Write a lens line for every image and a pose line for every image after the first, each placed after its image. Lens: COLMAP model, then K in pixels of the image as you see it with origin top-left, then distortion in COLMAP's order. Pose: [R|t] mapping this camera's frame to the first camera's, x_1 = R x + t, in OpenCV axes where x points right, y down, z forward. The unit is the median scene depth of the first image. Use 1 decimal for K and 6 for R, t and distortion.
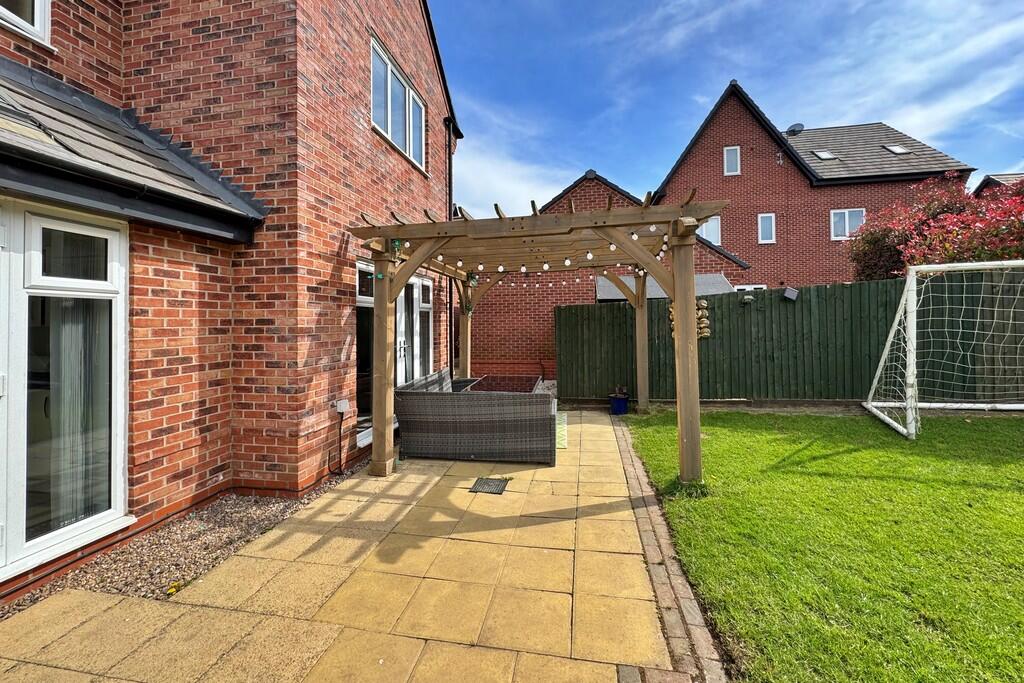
lens RADIAL K [[407.8, 0, 510.6], [0, 407.8, 316.0], [0, 0, 1]] dist [-0.006372, 0.000083]
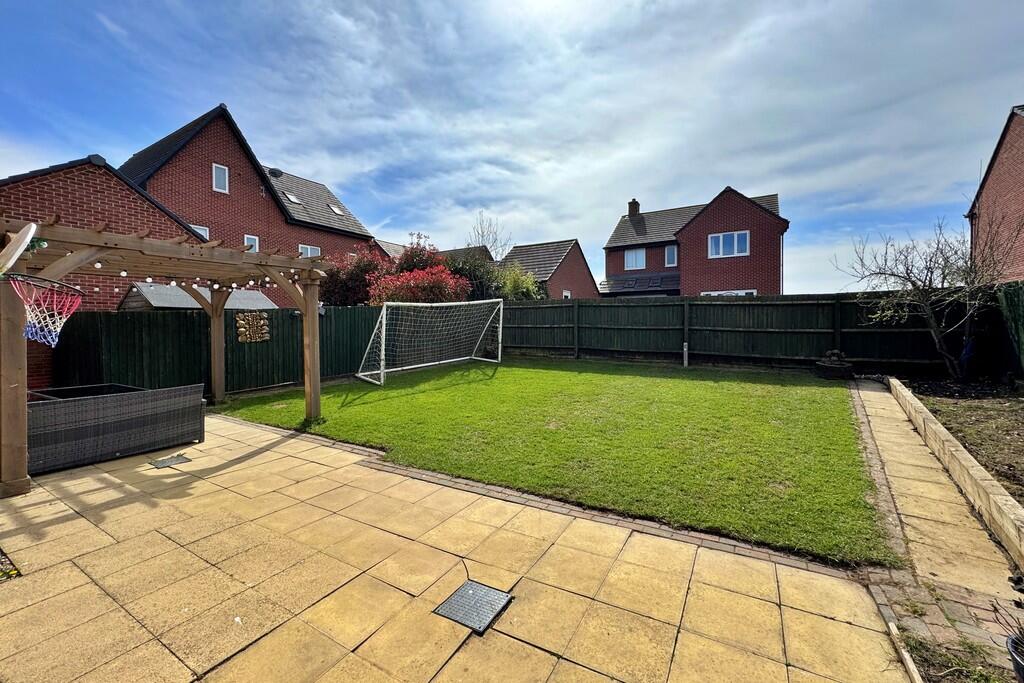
lens RADIAL K [[407.8, 0, 508.7], [0, 407.8, 337.0], [0, 0, 1]] dist [-0.006372, 0.000083]
pose [[0.346777, -0.013972, 0.937844, -0.732273], [-0.013677, 0.999707, 0.019951, 0.004857], [-0.937848, -0.019745, 0.346485, -0.315494]]
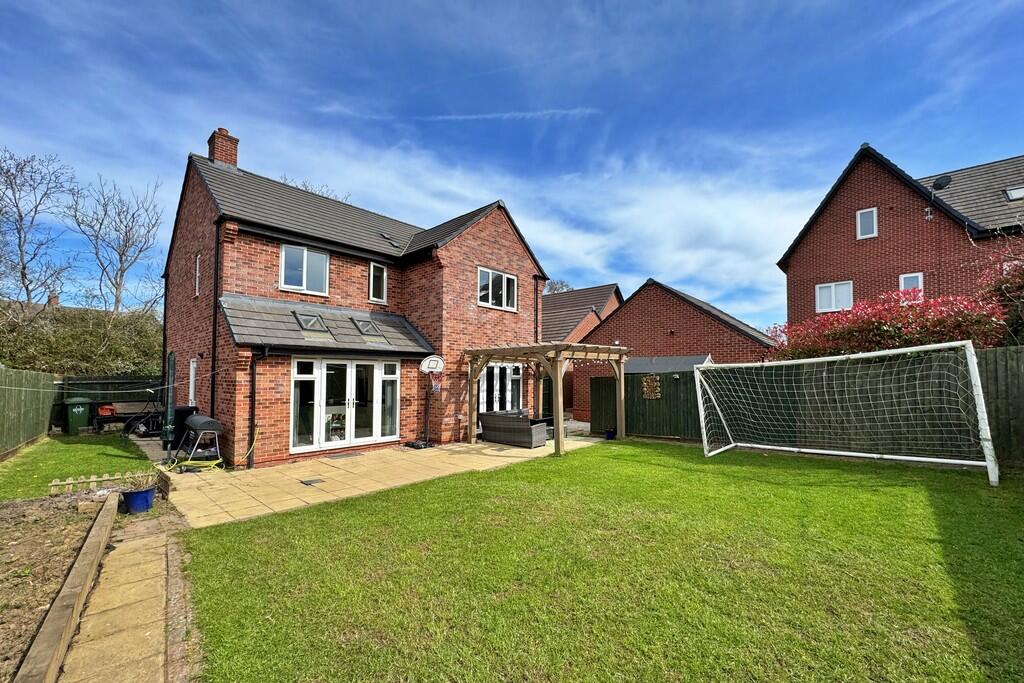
lens RADIAL K [[407.8, 0, 509.7], [0, 407.8, 360.0], [0, 0, 1]] dist [-0.006372, 0.000083]
pose [[0.847279, -0.005678, -0.531118, 1.223858], [-0.005473, 0.999796, -0.019419, -0.099472], [0.531120, 0.019360, 0.847075, -1.057524]]
